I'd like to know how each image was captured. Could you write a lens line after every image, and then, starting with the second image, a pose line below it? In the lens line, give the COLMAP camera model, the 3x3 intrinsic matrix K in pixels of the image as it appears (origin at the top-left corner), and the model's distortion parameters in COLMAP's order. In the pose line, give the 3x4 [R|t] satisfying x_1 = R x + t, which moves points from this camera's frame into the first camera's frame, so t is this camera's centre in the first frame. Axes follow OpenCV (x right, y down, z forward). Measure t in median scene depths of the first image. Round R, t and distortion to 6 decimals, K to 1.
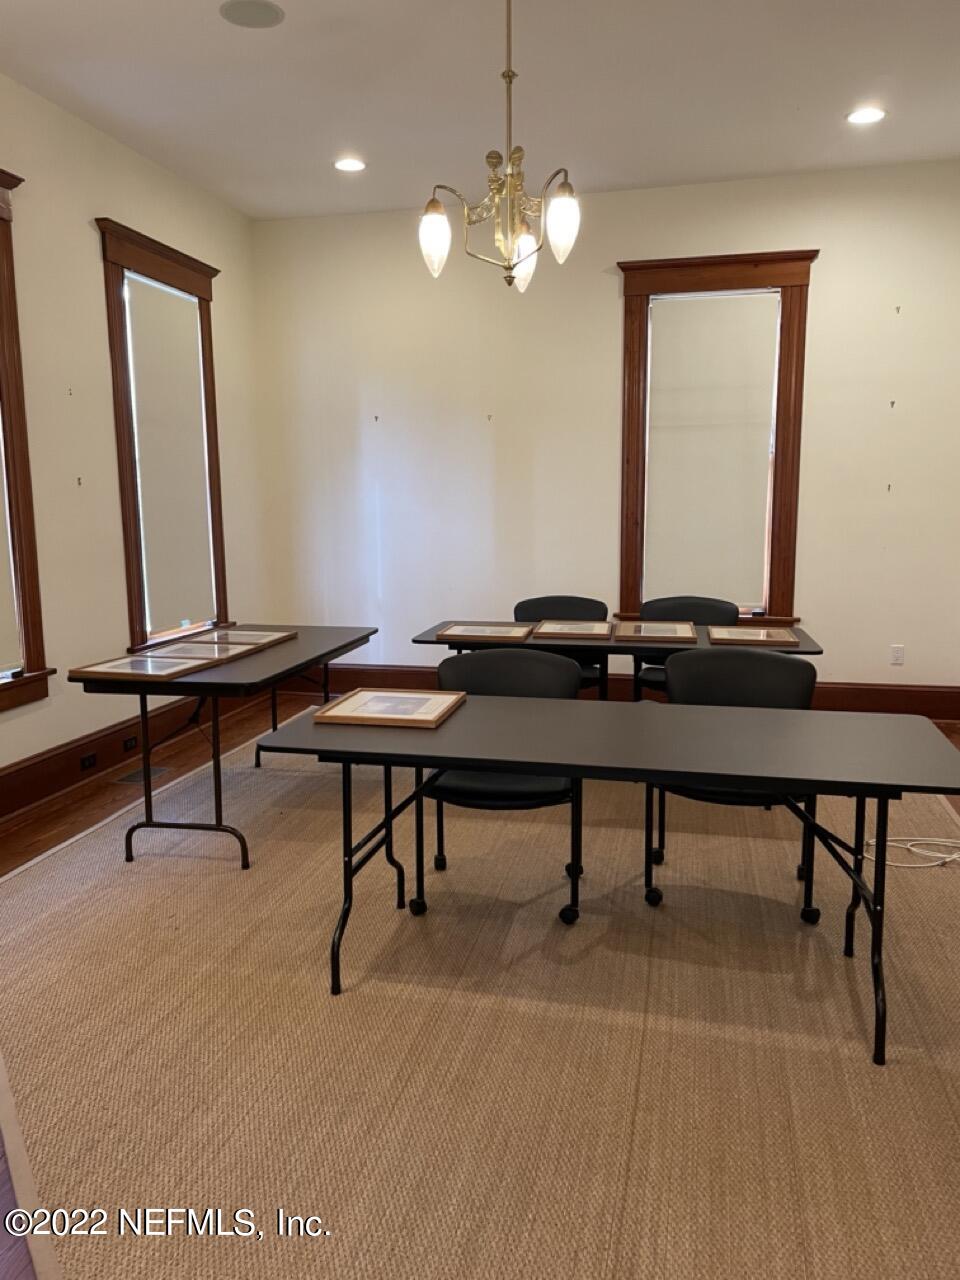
lens RADIAL K [[971.3, 0, 473.0], [0, 971.3, 642.0], [0, 0, 1]] dist [0.074820, -0.098124]
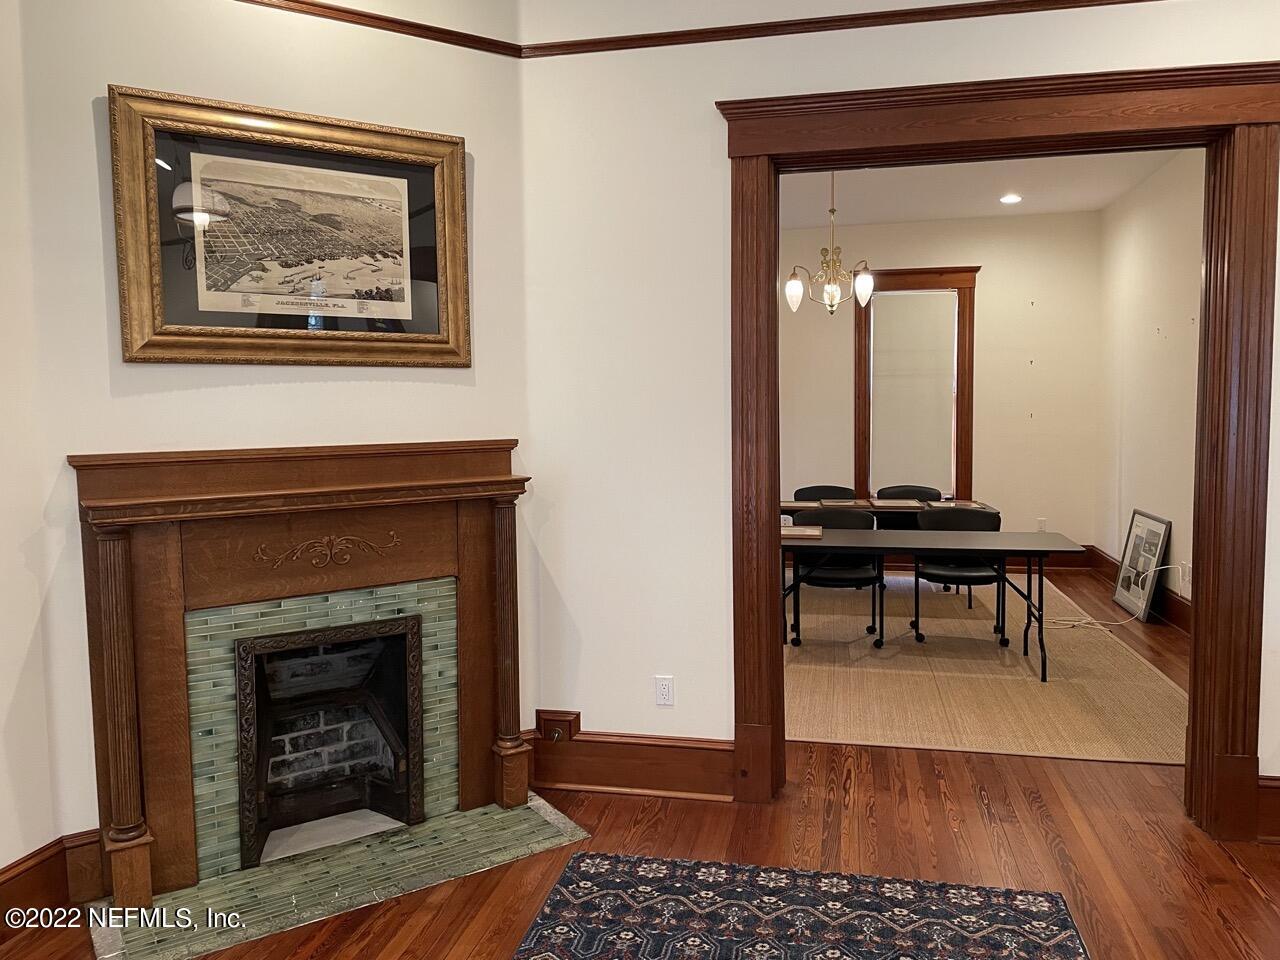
lens RADIAL K [[971.3, 0, 650.3], [0, 971.3, 474.0], [0, 0, 1]] dist [0.074820, -0.098124]
pose [[0.999434, -0.005731, 0.033138, -0.388595], [0.008526, 0.996359, -0.084830, 0.103633], [-0.032532, 0.085065, 0.995844, -0.865957]]
